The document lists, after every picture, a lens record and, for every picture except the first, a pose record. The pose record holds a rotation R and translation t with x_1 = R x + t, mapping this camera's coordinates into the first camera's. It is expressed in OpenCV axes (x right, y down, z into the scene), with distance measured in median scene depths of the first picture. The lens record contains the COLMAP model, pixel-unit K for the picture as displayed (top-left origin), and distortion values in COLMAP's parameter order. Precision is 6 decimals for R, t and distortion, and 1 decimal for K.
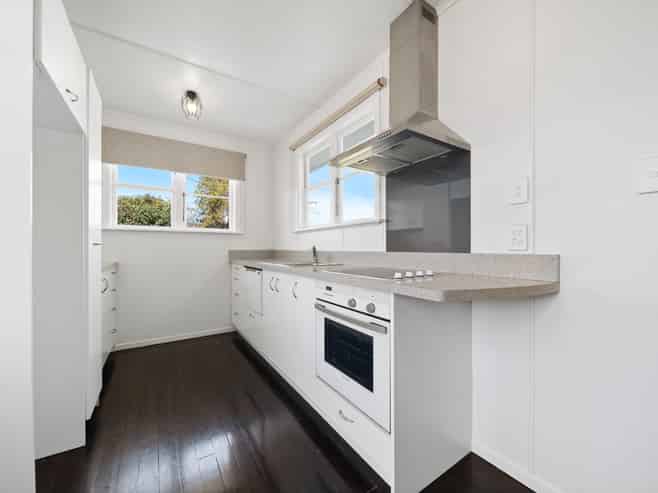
lens RADIAL K [[264.2, 0, 329.7], [0, 264.2, 248.2], [0, 0, 1]] dist [-0.004776, -0.001404]
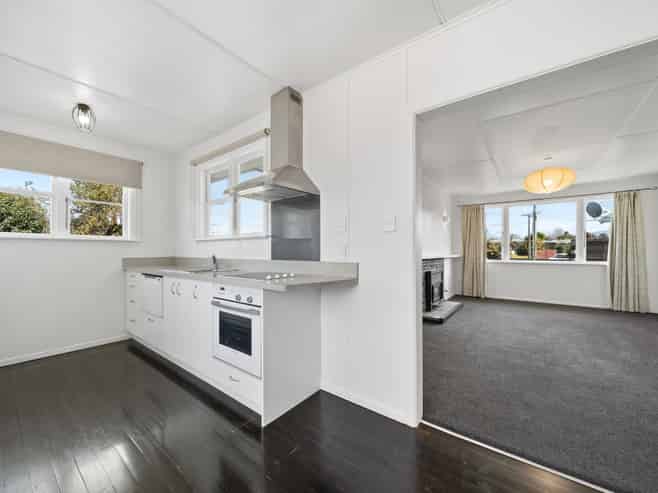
lens RADIAL K [[264.2, 0, 330.6], [0, 264.2, 250.1], [0, 0, 1]] dist [-0.004776, -0.001404]
pose [[0.945380, -0.001609, 0.325966, 0.062407], [0.002843, 0.999990, -0.003309, -0.029597], [-0.325958, 0.004055, 0.945376, -0.346816]]
